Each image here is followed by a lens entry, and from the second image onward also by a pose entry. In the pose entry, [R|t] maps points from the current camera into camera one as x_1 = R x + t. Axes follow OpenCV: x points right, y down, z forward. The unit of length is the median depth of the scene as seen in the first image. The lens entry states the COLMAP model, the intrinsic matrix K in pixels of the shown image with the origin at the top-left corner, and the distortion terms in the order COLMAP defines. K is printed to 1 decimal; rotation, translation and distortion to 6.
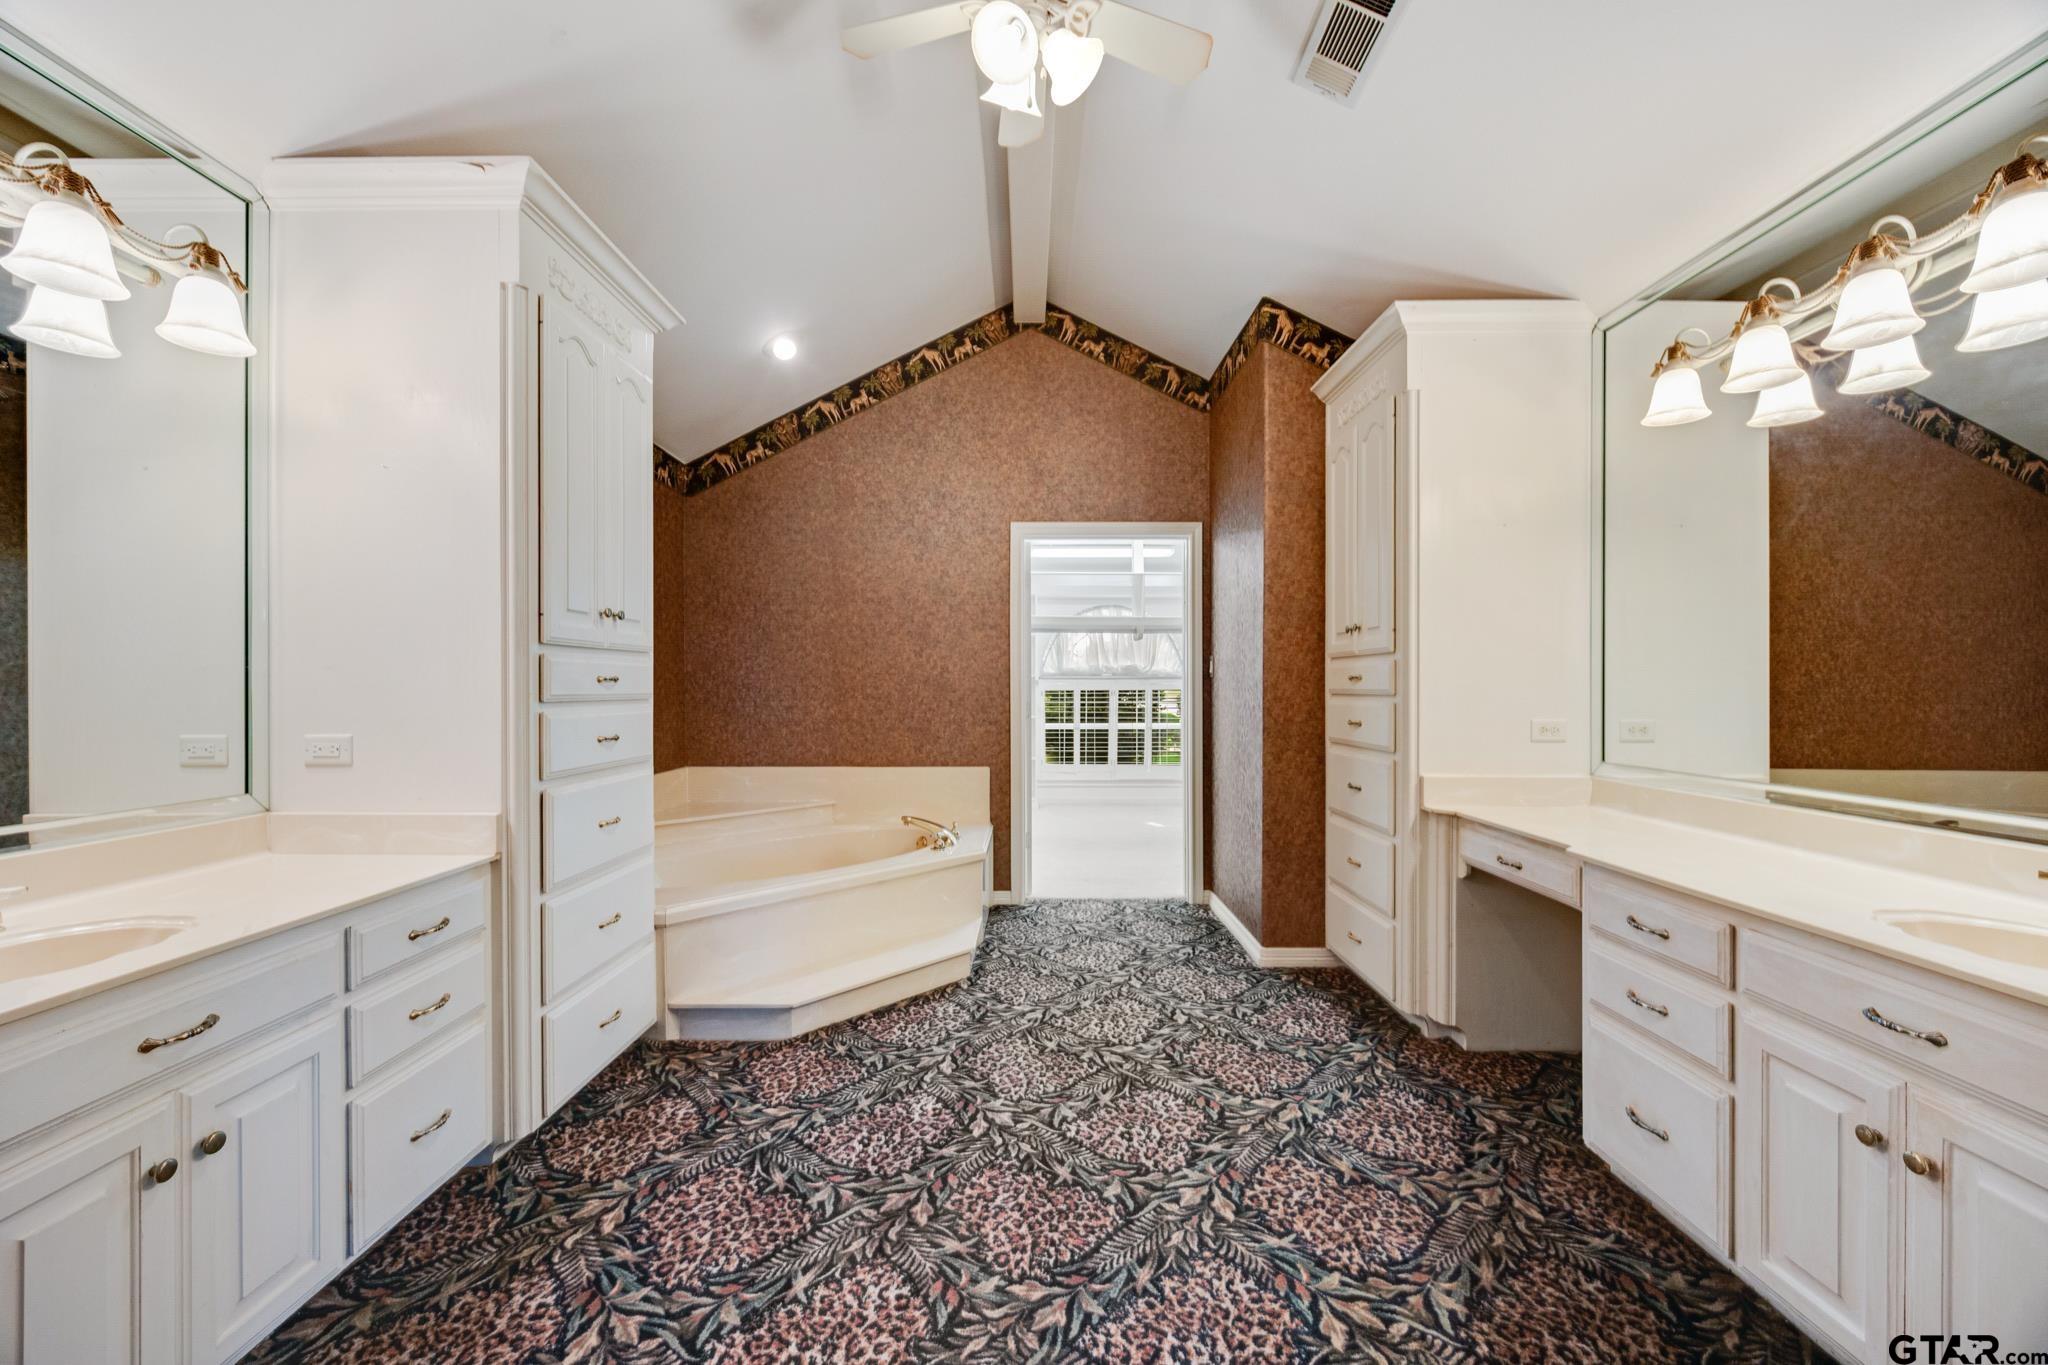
lens RADIAL K [[785.8, 0, 1023.2], [0, 785.8, 684.4], [0, 0, 1]] dist [-0.002019, -0.000085]
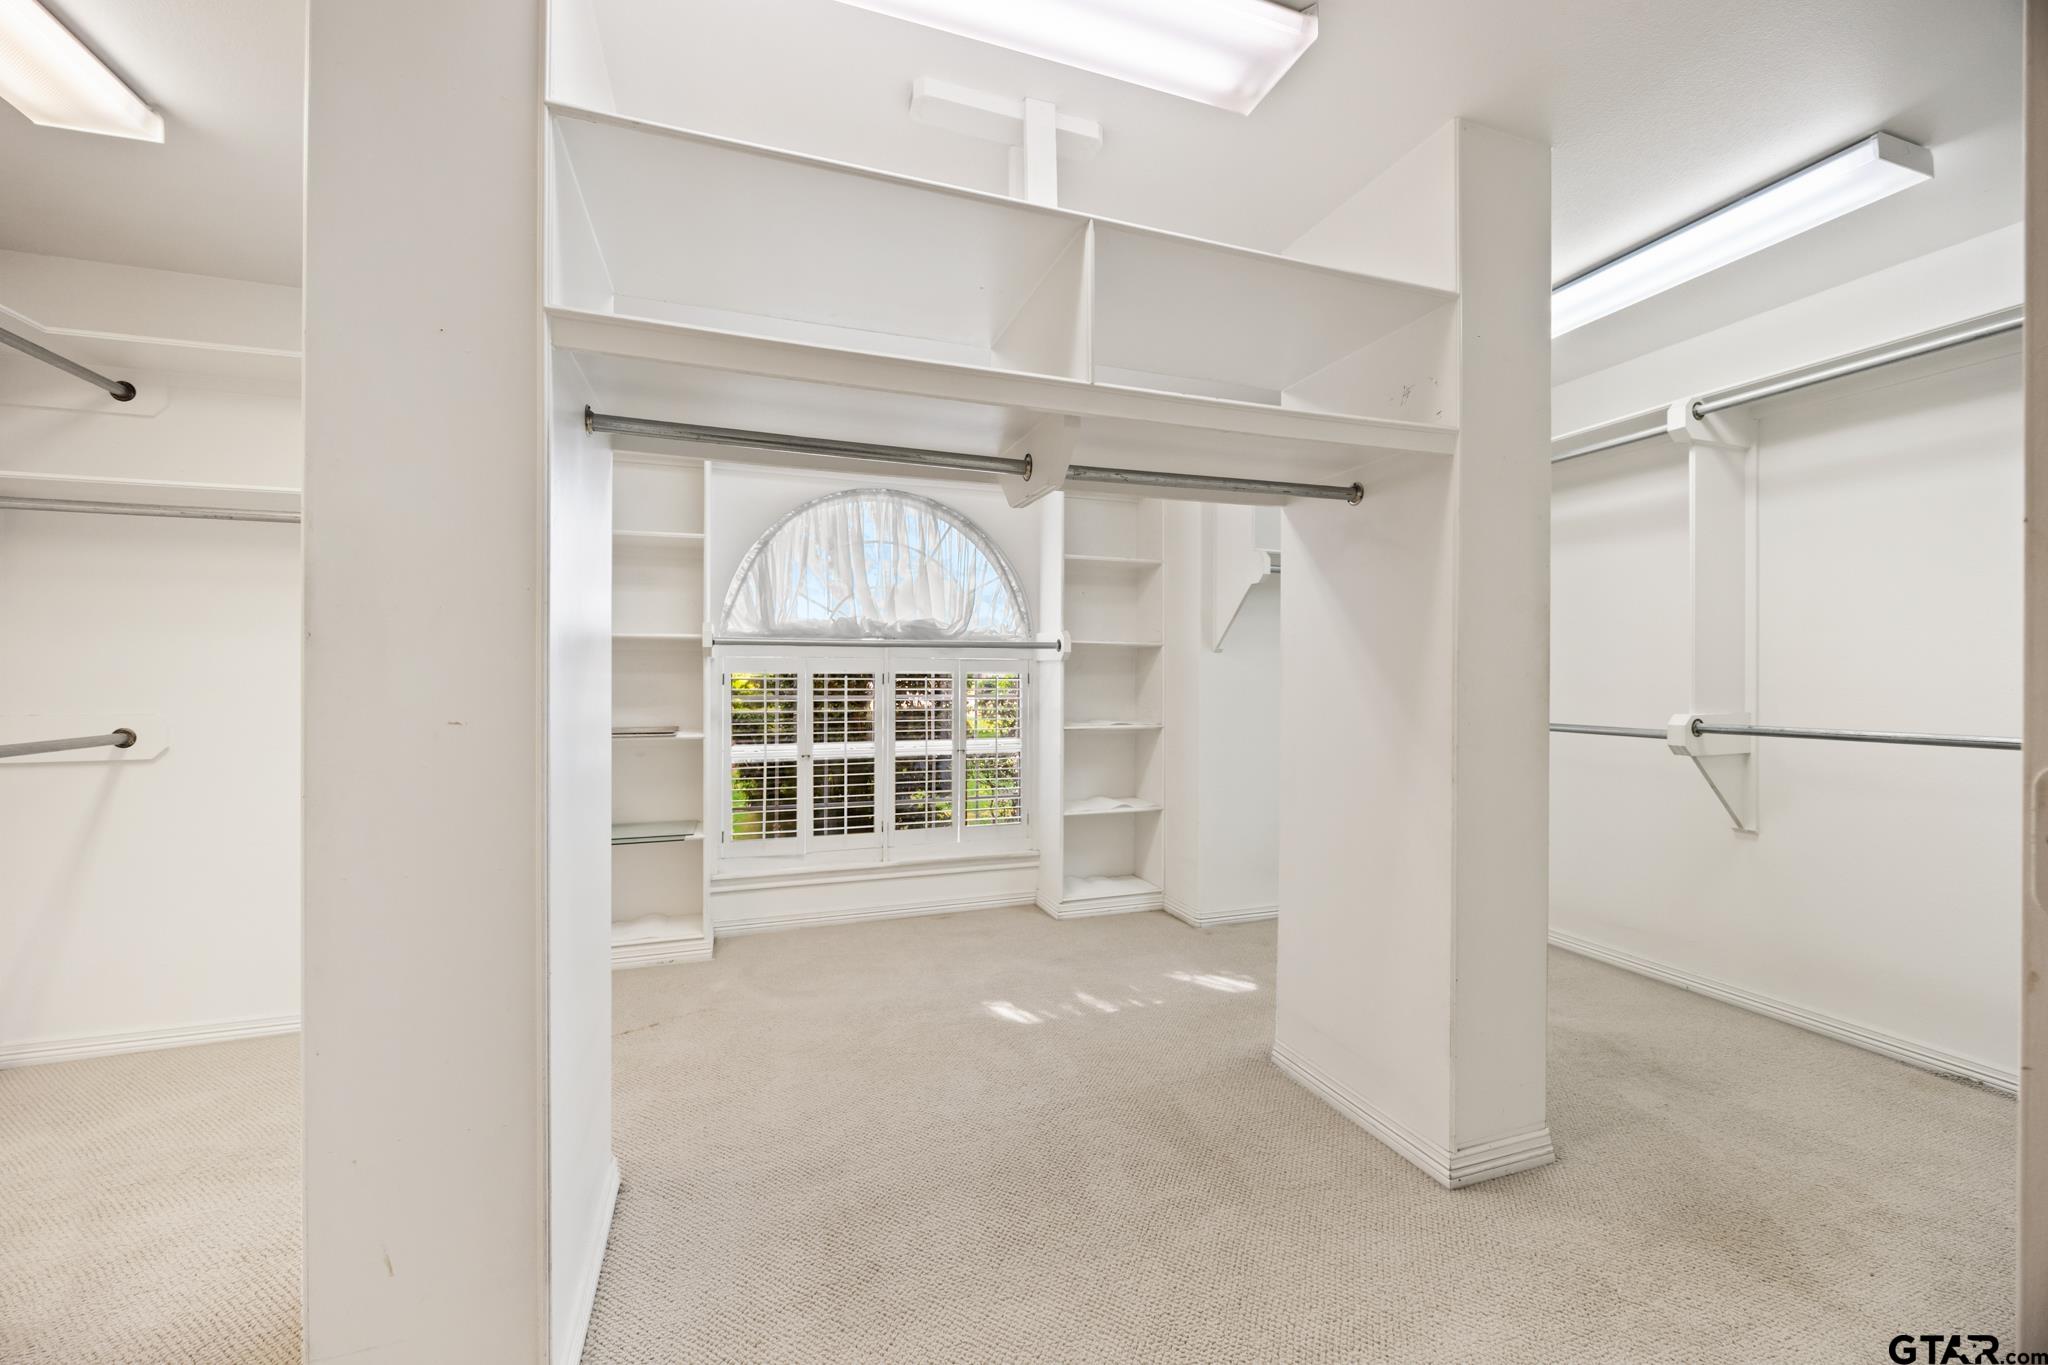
lens RADIAL K [[785.8, 0, 1015.2], [0, 785.8, 682.9], [0, 0, 1]] dist [-0.002019, -0.000085]
pose [[0.947529, 0.000943, 0.319670, 0.038745], [-0.001325, 0.999999, 0.000978, 0.013076], [-0.319668, -0.001350, 0.947529, 0.538463]]
